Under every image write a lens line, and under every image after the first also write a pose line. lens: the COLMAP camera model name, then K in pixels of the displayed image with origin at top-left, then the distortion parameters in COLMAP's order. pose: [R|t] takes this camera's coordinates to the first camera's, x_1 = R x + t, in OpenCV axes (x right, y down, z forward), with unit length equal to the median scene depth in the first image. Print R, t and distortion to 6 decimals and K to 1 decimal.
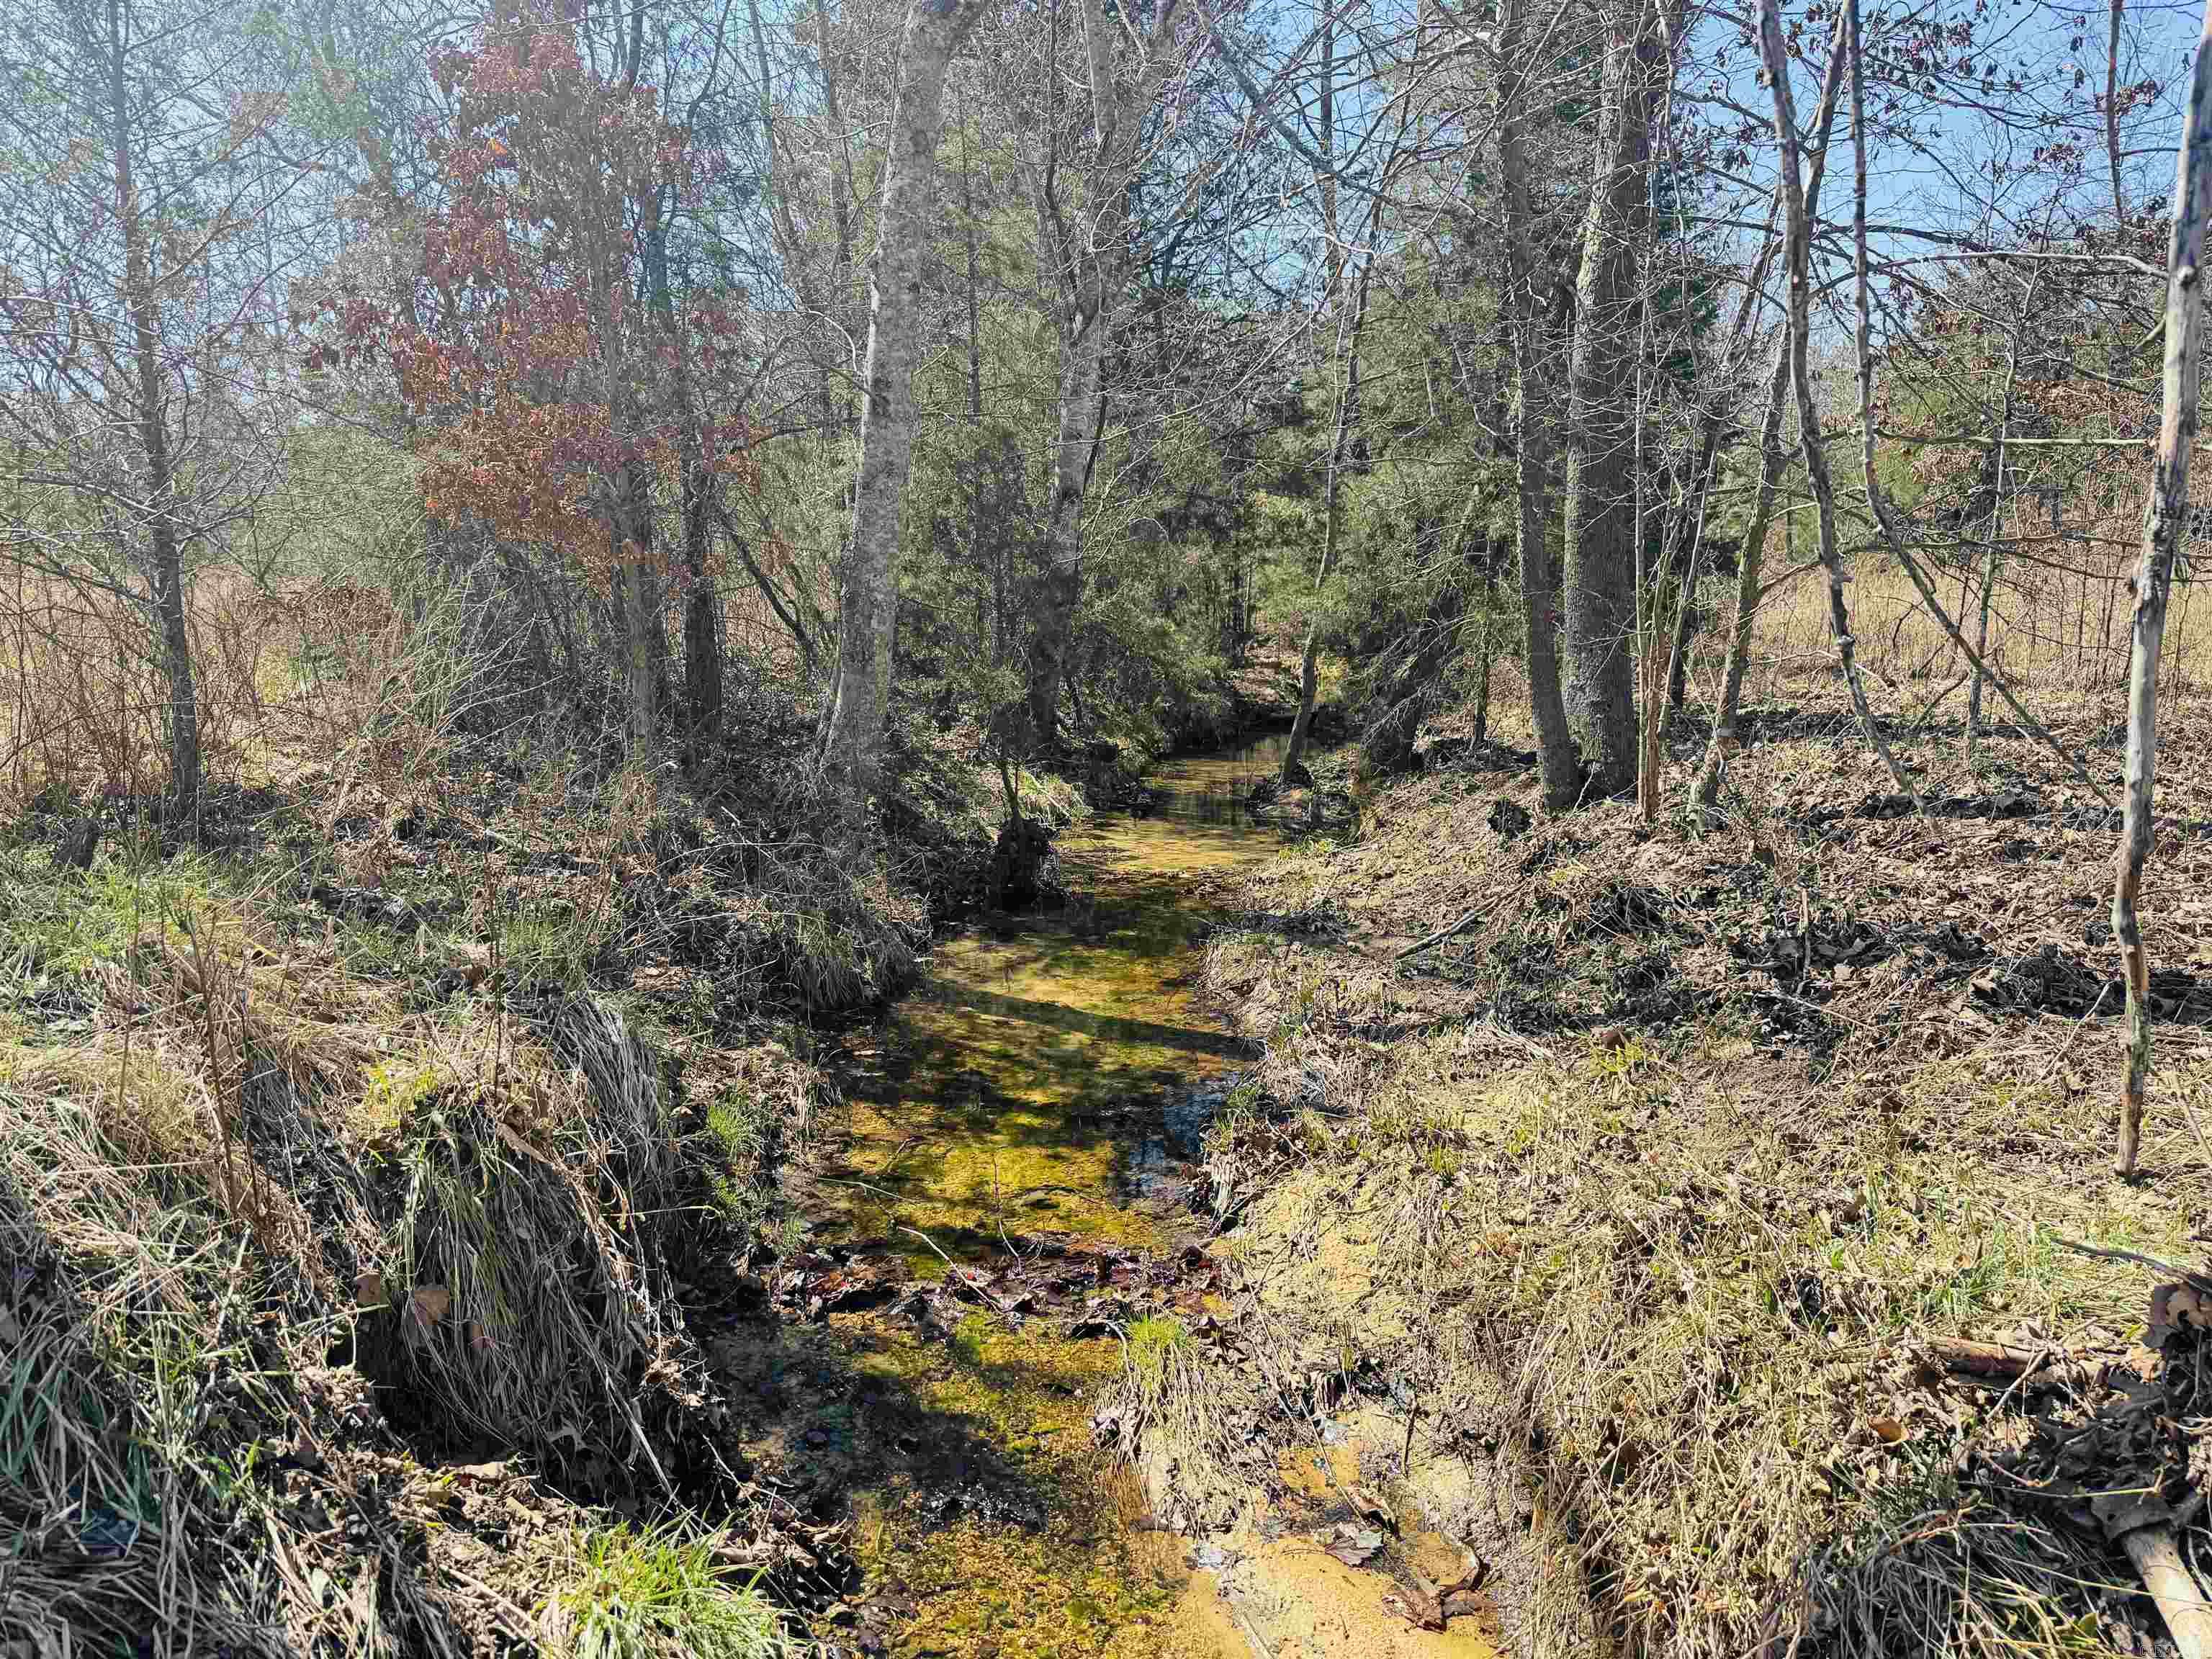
lens RADIAL K [[1528.5, 0, 1104.3], [0, 1528.5, 816.5], [0, 0, 1]] dist [0.026286, -0.045582]
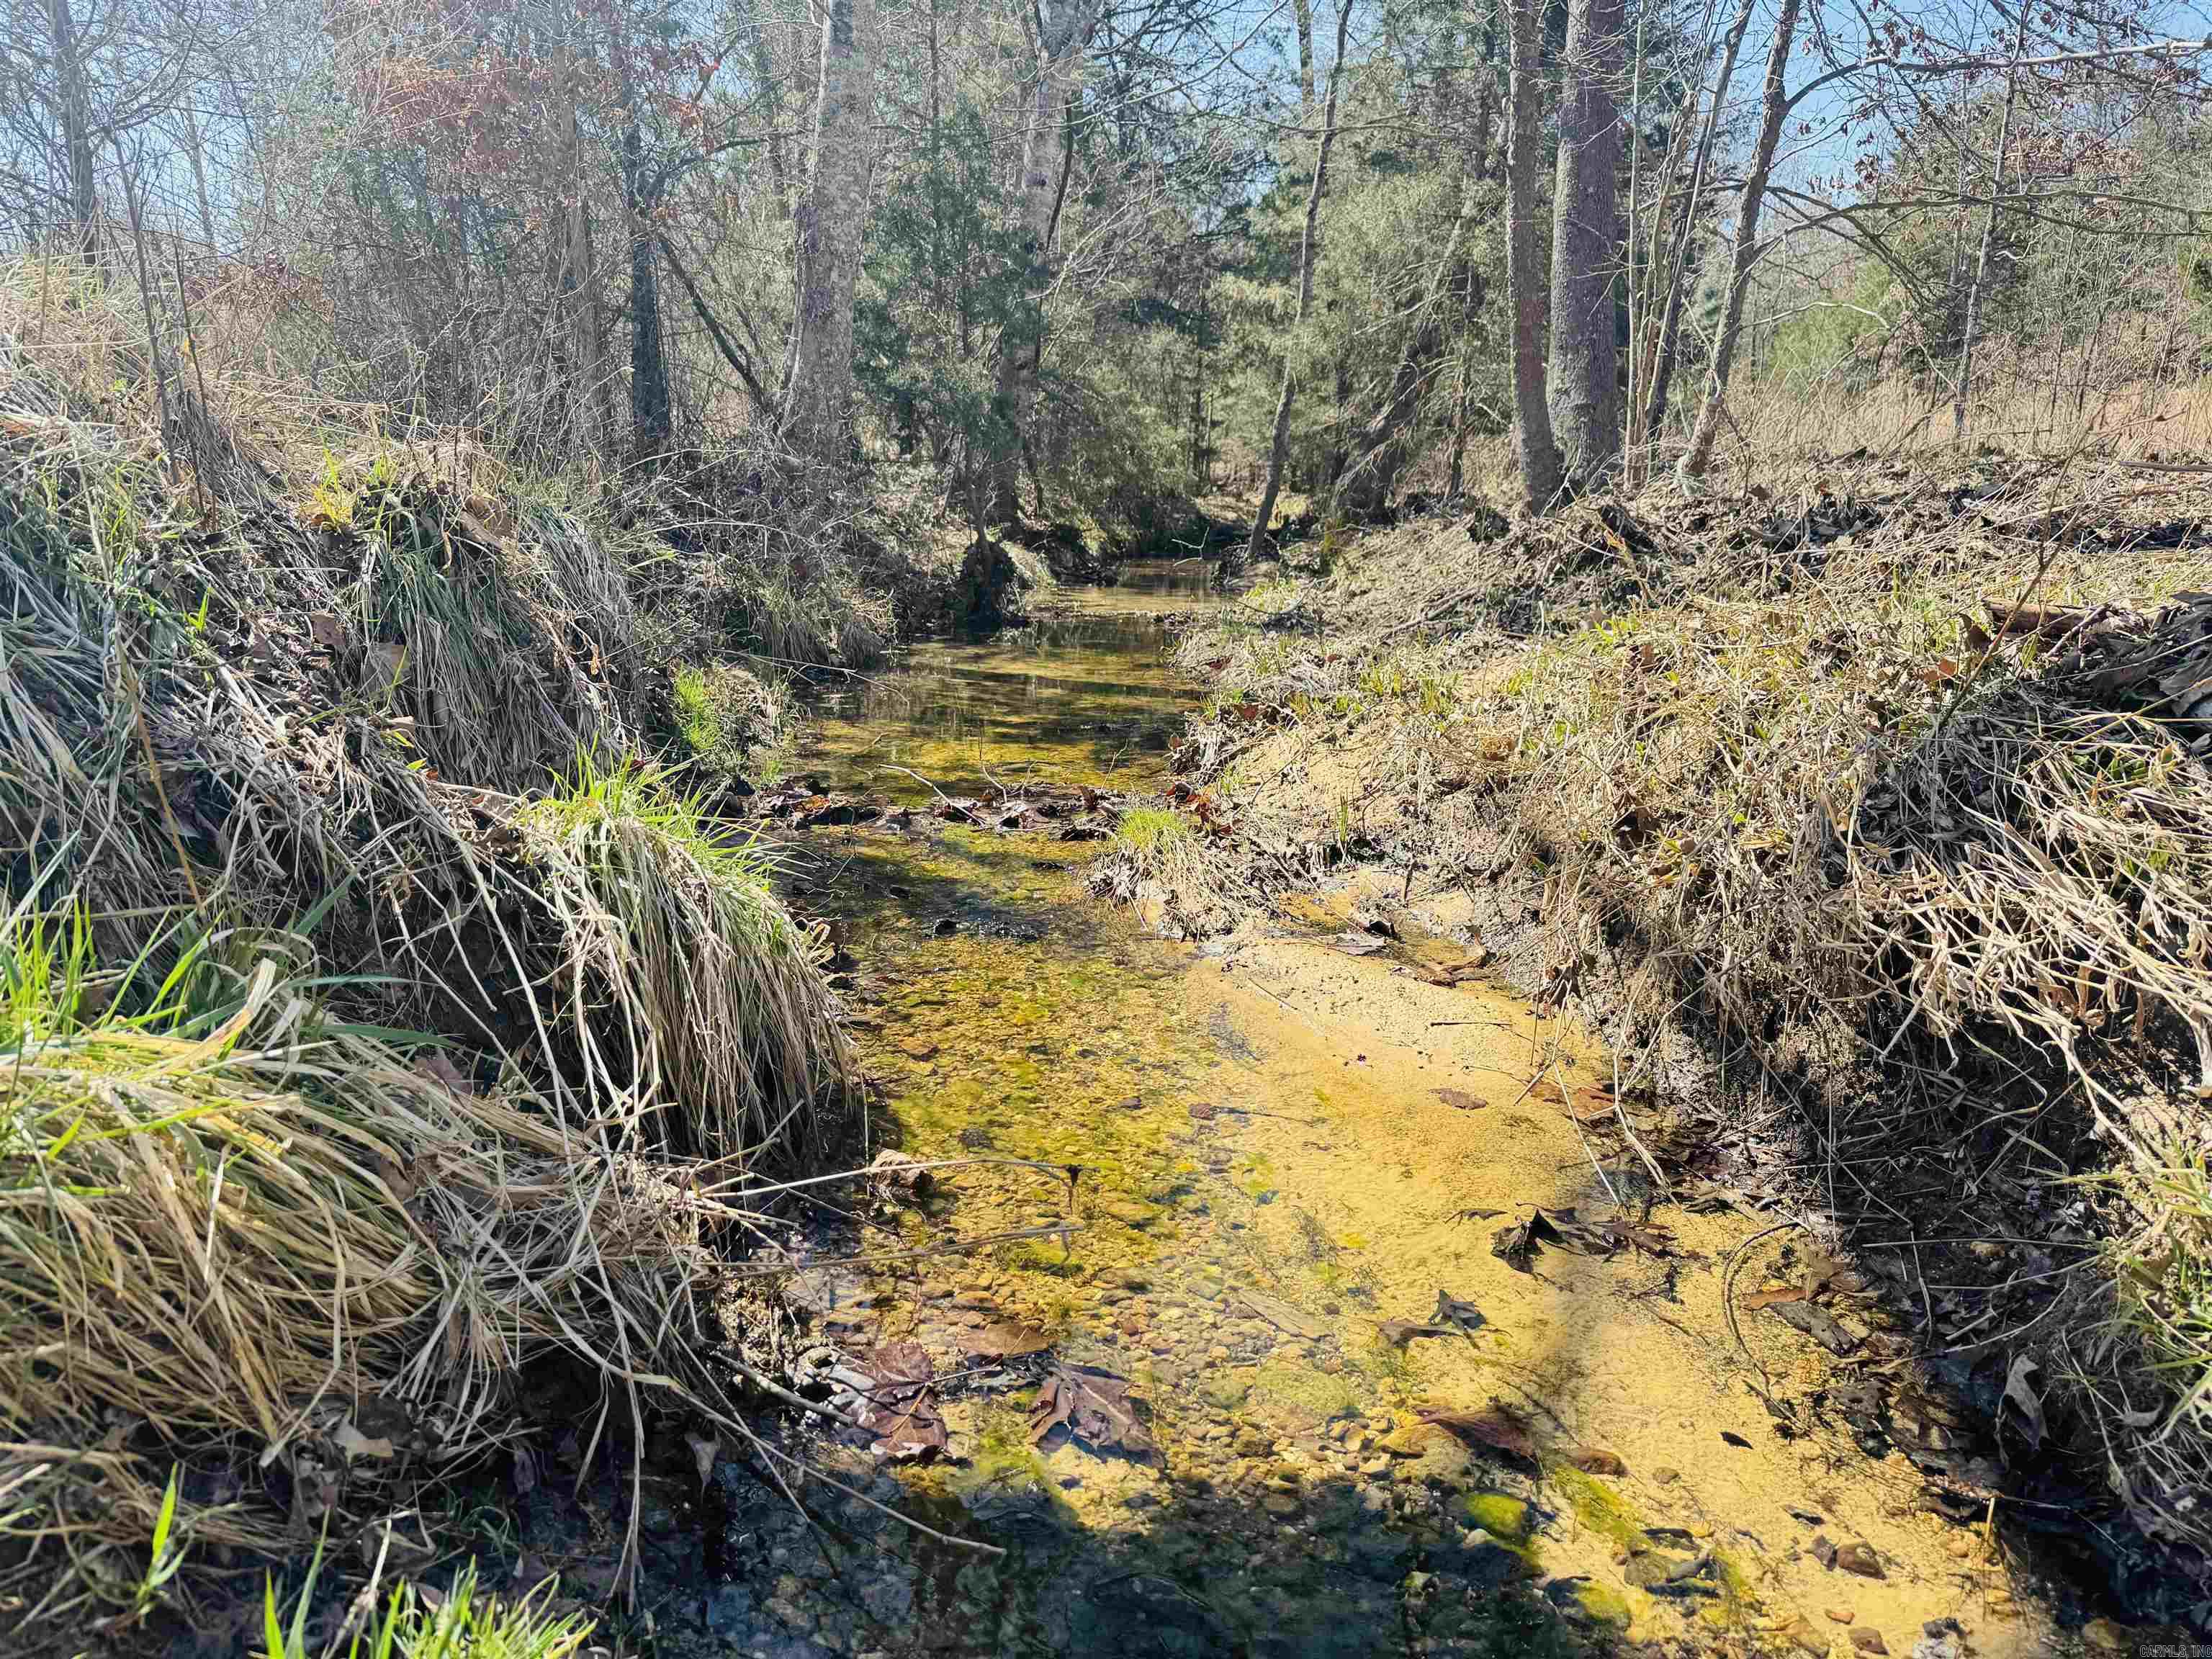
lens RADIAL K [[1528.5, 0, 1109.5], [0, 1528.5, 830.1], [0, 0, 1]] dist [0.026286, -0.045582]
pose [[0.999443, 0.006528, 0.032740, -0.018583], [-0.010011, 0.994167, 0.107387, 0.194233], [-0.031848, -0.107655, 0.993678, 0.024320]]
